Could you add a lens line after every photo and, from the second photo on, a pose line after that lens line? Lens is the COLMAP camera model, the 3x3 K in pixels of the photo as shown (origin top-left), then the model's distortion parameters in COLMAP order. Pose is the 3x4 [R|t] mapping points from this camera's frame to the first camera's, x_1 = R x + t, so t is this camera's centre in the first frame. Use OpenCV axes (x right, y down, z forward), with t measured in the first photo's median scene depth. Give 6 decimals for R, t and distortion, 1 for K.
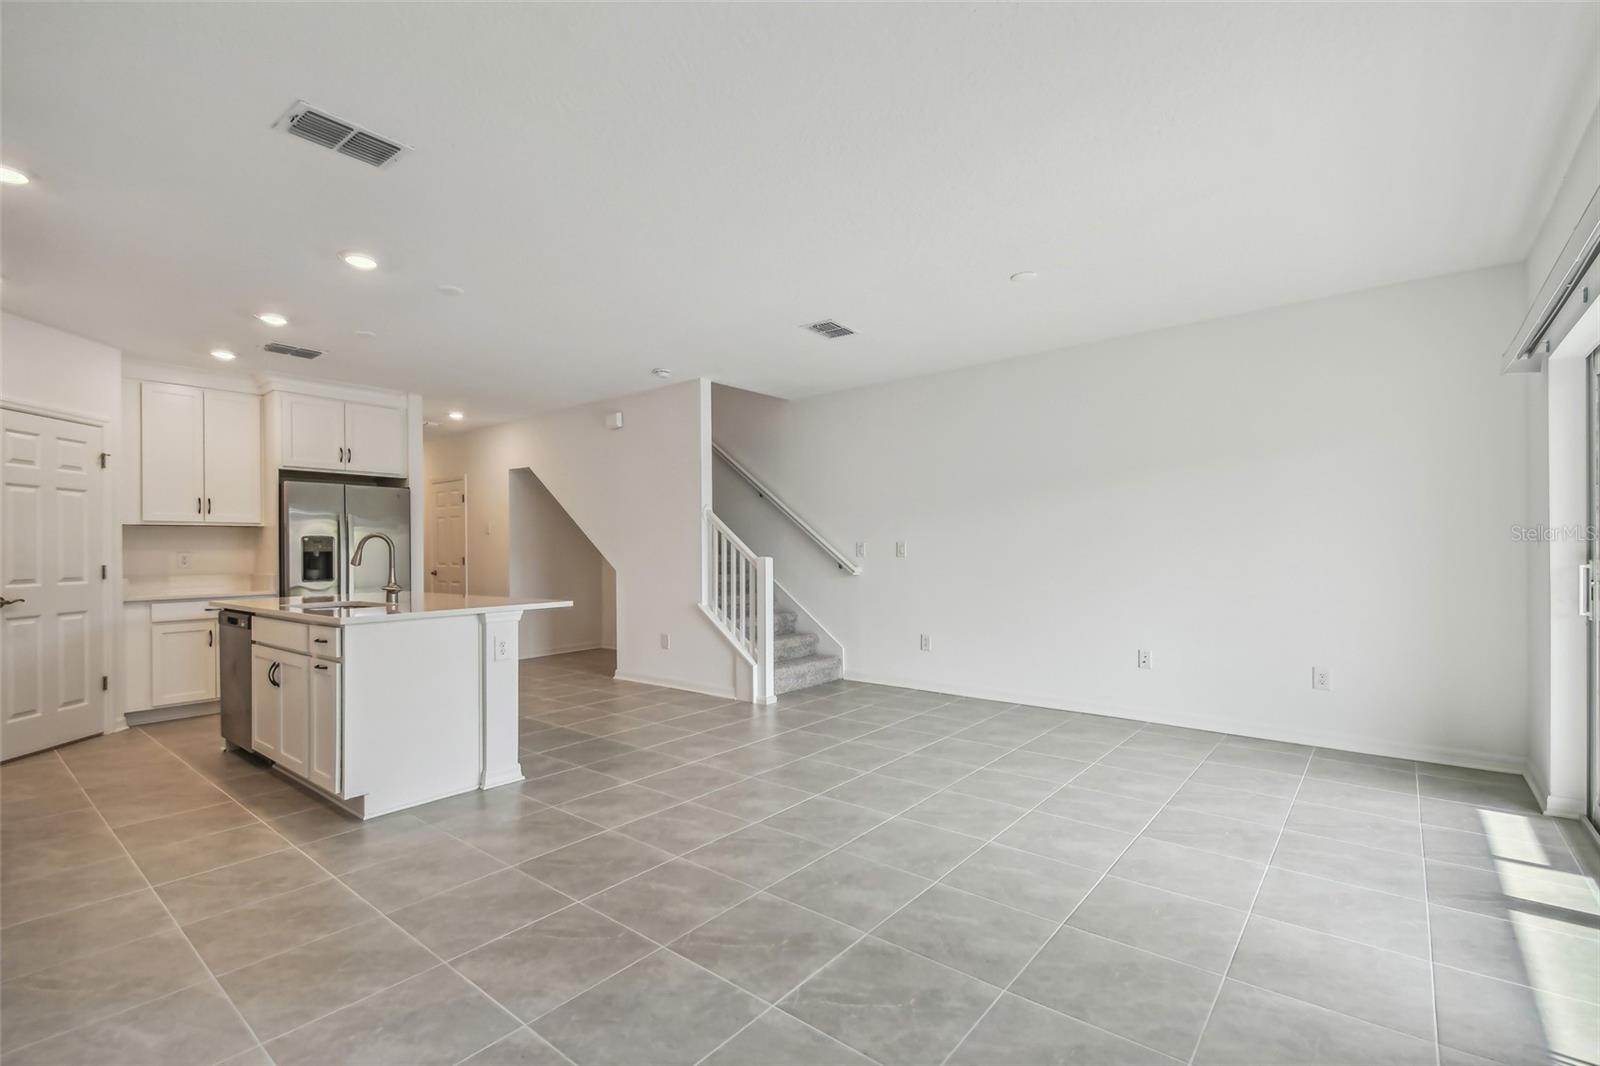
lens RADIAL K [[718.6, 0, 788.9], [0, 718.6, 543.2], [0, 0, 1]] dist [0.060786, -0.030711]
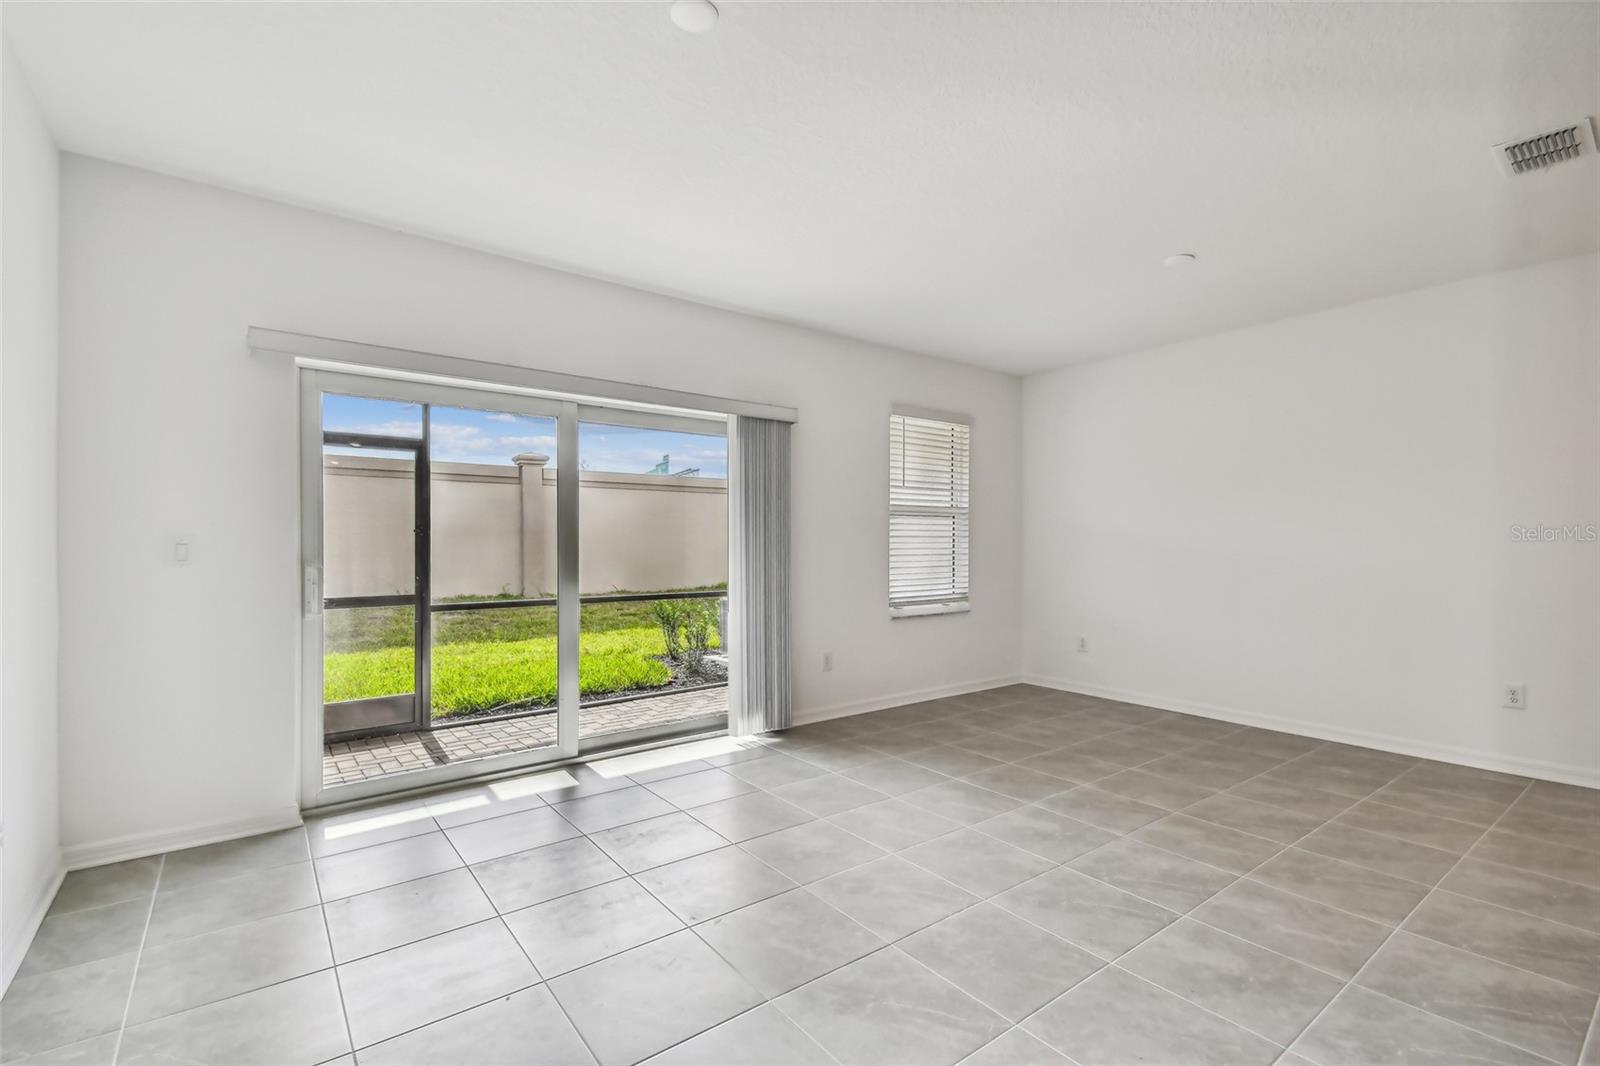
lens RADIAL K [[716.7, 0, 806.4], [0, 716.7, 537.2], [0, 0, 1]] dist [0.032684, -0.019076]
pose [[-0.977794, 0.011217, 0.209266, 0.111322], [0.006646, 0.999724, -0.022529, 0.010157], [-0.209461, -0.020638, -0.977599, 1.176965]]
